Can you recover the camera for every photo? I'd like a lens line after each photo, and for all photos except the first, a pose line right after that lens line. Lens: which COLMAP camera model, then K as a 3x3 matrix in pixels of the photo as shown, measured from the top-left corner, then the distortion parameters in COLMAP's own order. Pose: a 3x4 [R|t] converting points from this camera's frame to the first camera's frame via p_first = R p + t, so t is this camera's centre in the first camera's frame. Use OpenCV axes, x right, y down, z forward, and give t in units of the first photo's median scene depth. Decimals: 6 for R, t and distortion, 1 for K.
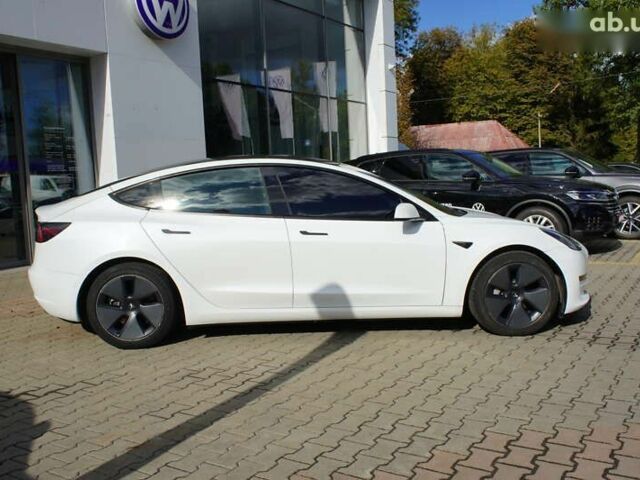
lens RADIAL K [[629.7, 0, 320.0], [0, 629.7, 240.0], [0, 0, 1]] dist [-0.004456, -0.014688]
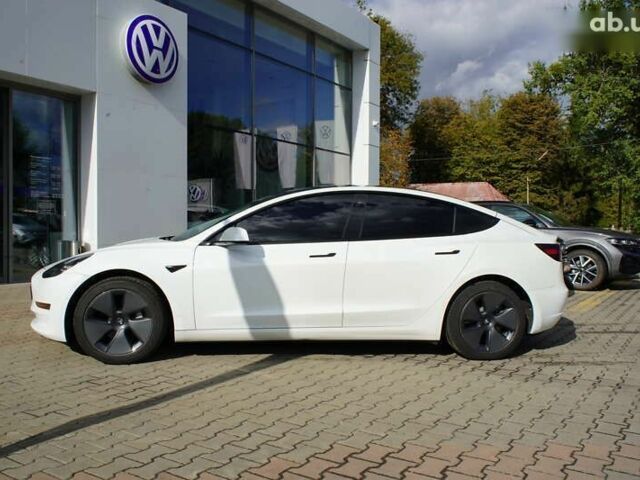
lens RADIAL K [[584.7, 0, 320.0], [0, 584.7, 240.0], [0, 0, 1]] dist [-0.008520, -0.012413]
pose [[0.998661, 0.050781, -0.009919, 0.038341], [-0.051393, 0.995738, -0.076586, 0.008381], [0.005988, 0.076993, 0.997014, 0.005912]]
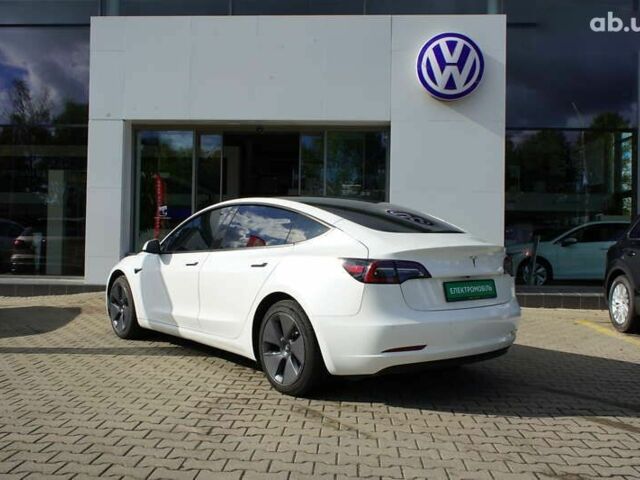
lens RADIAL K [[629.7, 0, 320.0], [0, 629.7, 240.0], [0, 0, 1]] dist [-0.004456, -0.014688]
pose [[0.504071, 0.040742, -0.862701, 0.331707], [-0.116141, 0.993011, -0.020965, -0.017231], [0.855817, 0.110763, 0.505280, 0.161724]]
